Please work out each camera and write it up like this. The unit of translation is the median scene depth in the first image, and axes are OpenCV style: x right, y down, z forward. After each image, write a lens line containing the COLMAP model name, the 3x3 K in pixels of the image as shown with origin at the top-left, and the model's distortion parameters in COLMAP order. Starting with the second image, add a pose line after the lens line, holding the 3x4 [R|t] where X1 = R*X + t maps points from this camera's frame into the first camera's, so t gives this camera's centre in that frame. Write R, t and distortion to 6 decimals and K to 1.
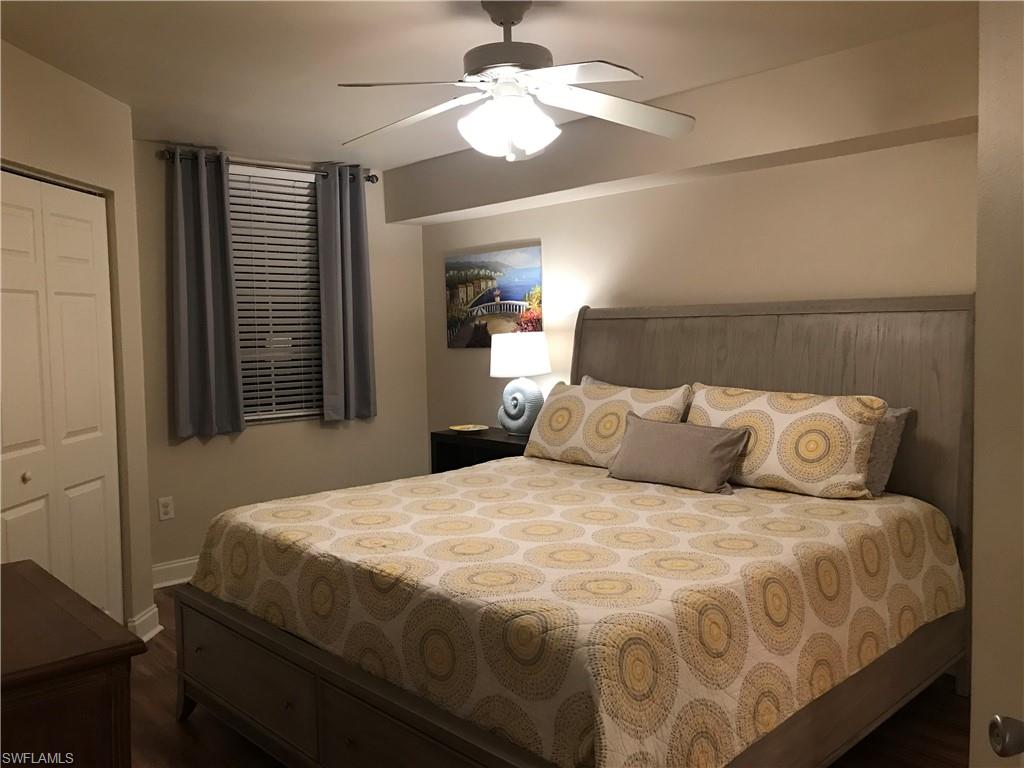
lens RADIAL K [[836.5, 0, 513.0], [0, 836.5, 380.2], [0, 0, 1]] dist [0.052300, -0.070405]
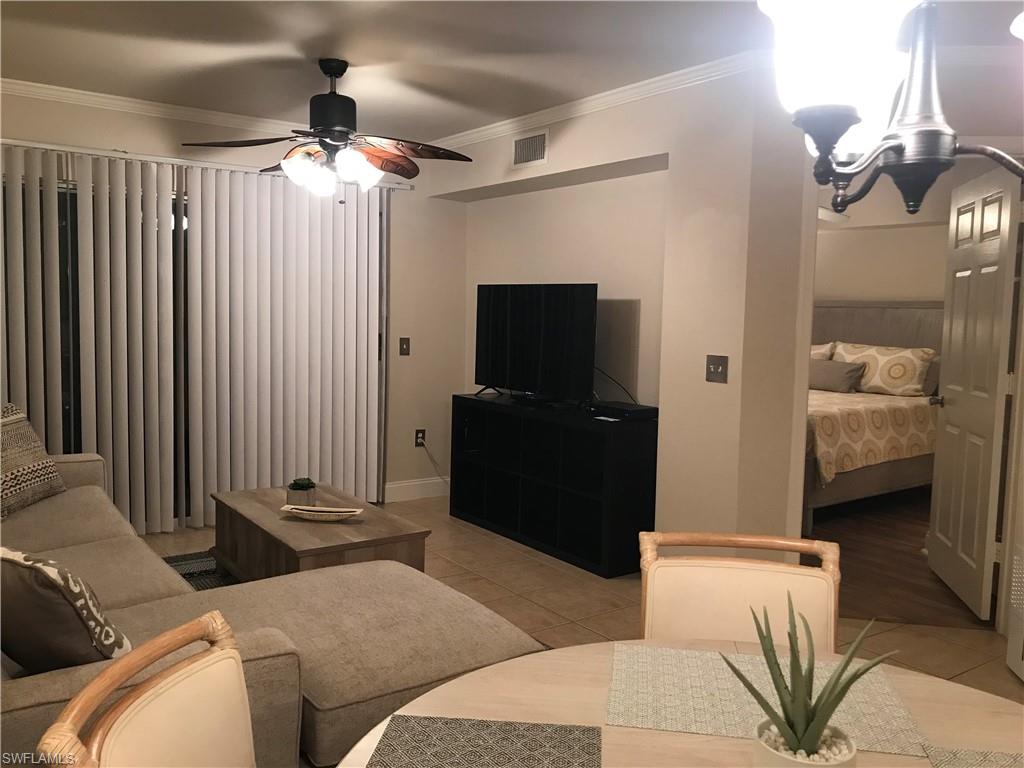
lens RADIAL K [[836.5, 0, 508.7], [0, 836.5, 384.7], [0, 0, 1]] dist [0.052300, -0.070405]
pose [[0.993346, 0.043365, -0.106695, -0.370719], [-0.040697, 0.998805, 0.027058, 0.092323], [0.107741, -0.022536, 0.993924, -1.163601]]
